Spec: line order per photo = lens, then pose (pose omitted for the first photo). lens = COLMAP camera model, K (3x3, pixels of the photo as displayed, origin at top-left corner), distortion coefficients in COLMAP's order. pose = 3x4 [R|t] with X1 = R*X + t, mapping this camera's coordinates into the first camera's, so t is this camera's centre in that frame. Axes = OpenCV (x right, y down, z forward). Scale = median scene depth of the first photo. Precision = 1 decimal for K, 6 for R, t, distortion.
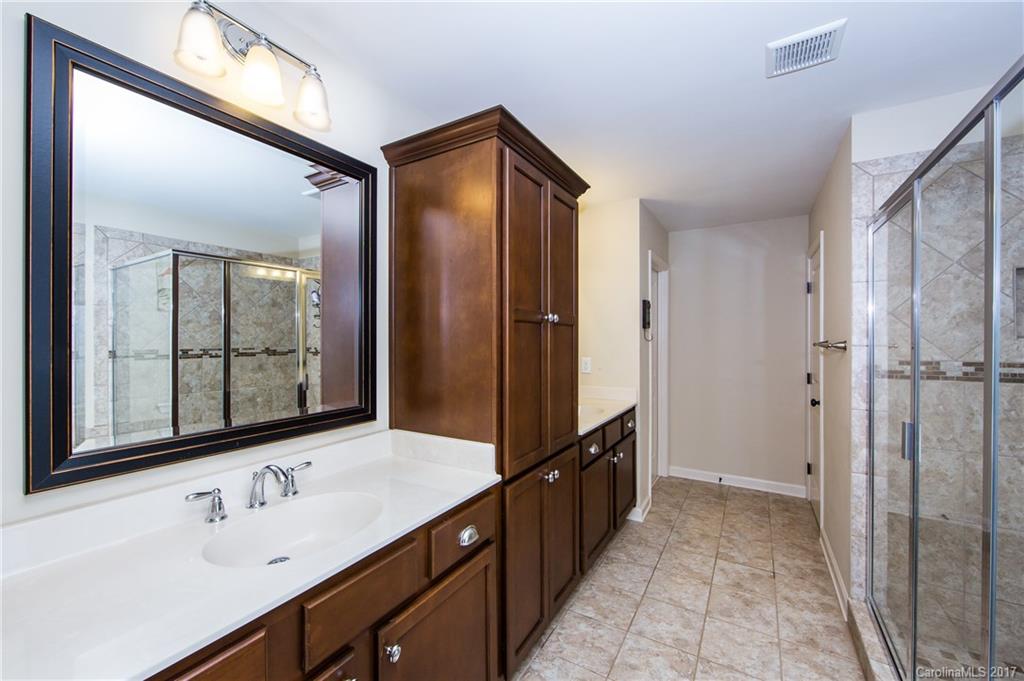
lens RADIAL K [[407.3, 0, 509.0], [0, 407.3, 340.2], [0, 0, 1]] dist [0.001556, -0.000301]
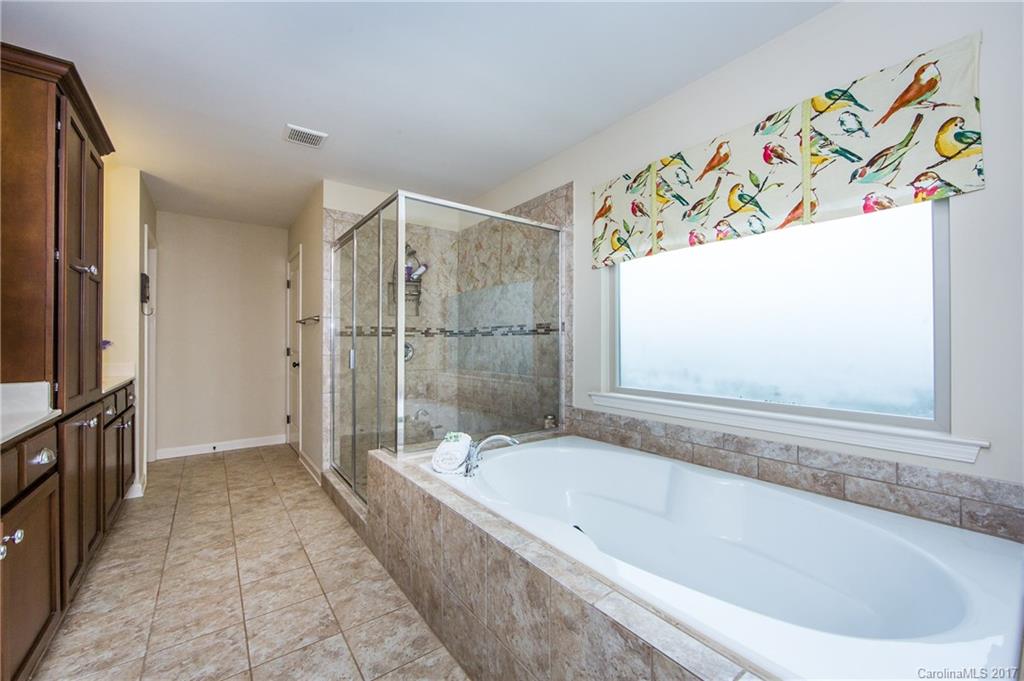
lens RADIAL K [[407.3, 0, 511.8], [0, 407.3, 340.8], [0, 0, 1]] dist [0.001556, -0.000301]
pose [[0.380796, 0.004074, 0.924650, -0.371251], [0.003023, 0.999979, -0.005651, 0.112288], [-0.924654, 0.004947, 0.380776, -0.316917]]
